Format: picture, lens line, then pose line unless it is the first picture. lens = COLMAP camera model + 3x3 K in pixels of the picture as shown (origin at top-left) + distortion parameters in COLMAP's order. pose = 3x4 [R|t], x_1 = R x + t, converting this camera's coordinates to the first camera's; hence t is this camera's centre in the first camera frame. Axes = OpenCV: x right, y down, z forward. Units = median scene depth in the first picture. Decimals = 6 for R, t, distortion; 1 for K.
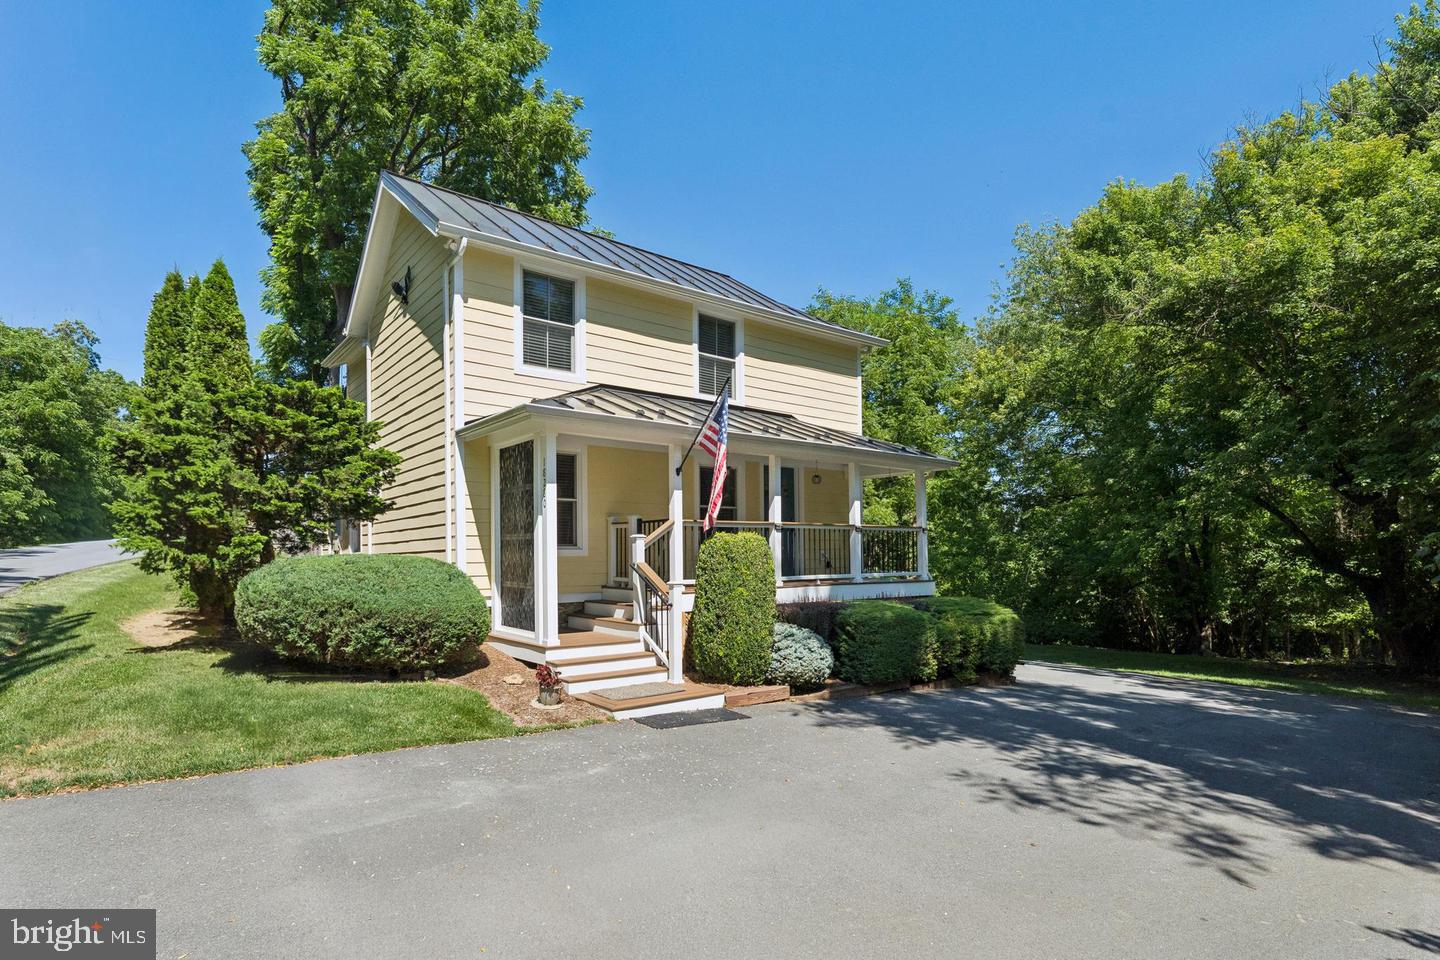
lens RADIAL K [[732.9, 0, 716.7], [0, 732.9, 557.2], [0, 0, 1]] dist [-0.002051, -0.000777]
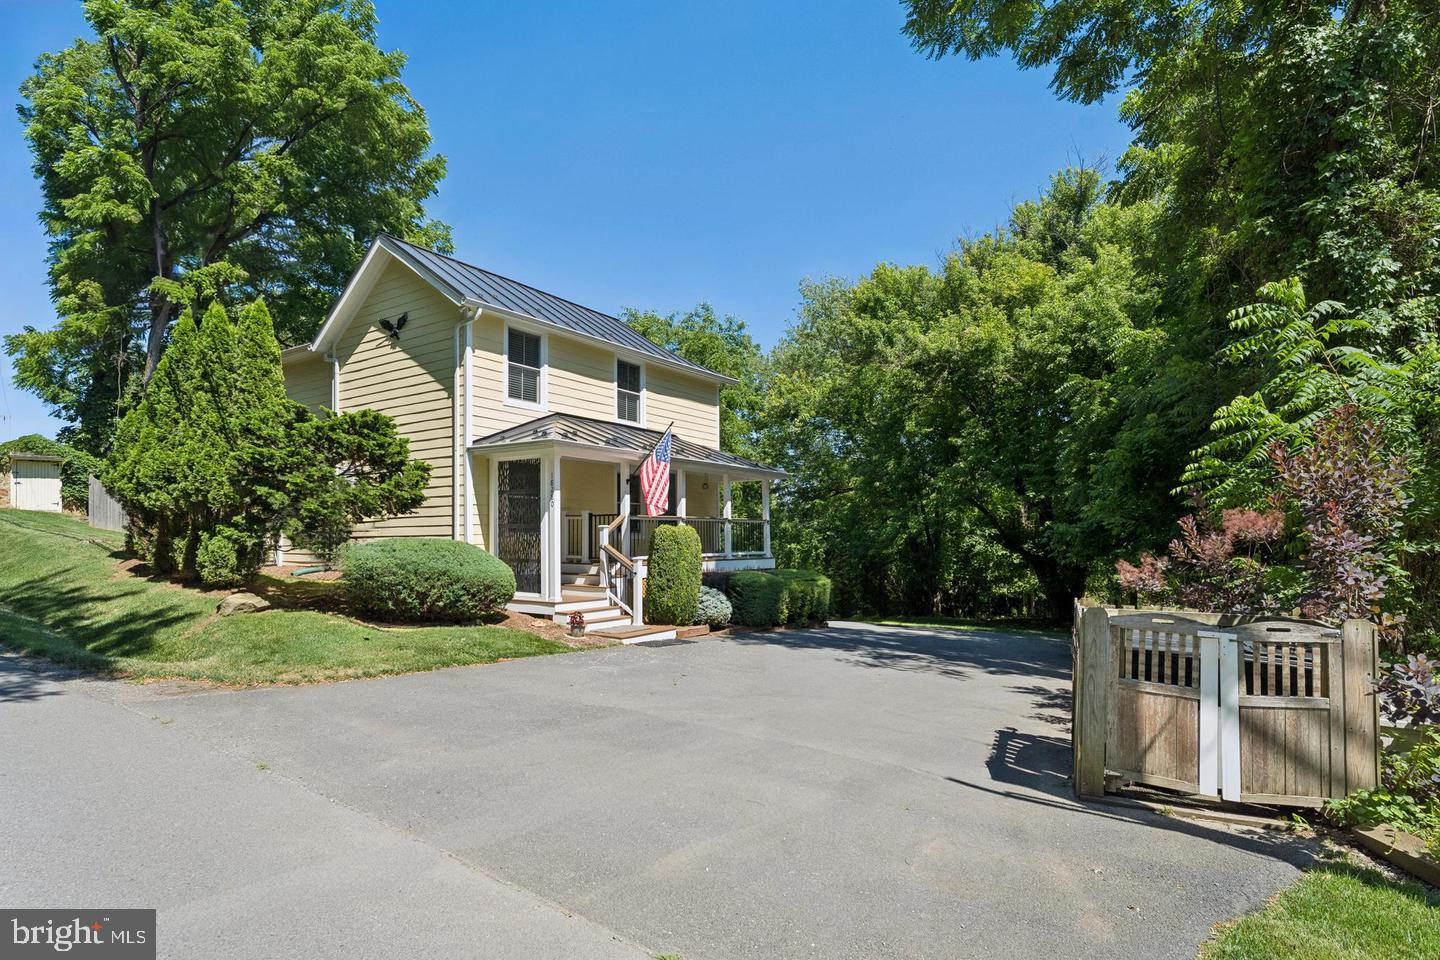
lens RADIAL K [[748.6, 0, 720.6], [0, 748.6, 537.5], [0, 0, 1]] dist [0.001565, 0.000531]
pose [[0.951226, 0.004021, 0.308470, -0.268595], [-0.002991, 0.999988, -0.003809, -0.001386], [-0.308482, 0.002701, 0.951226, -0.366800]]
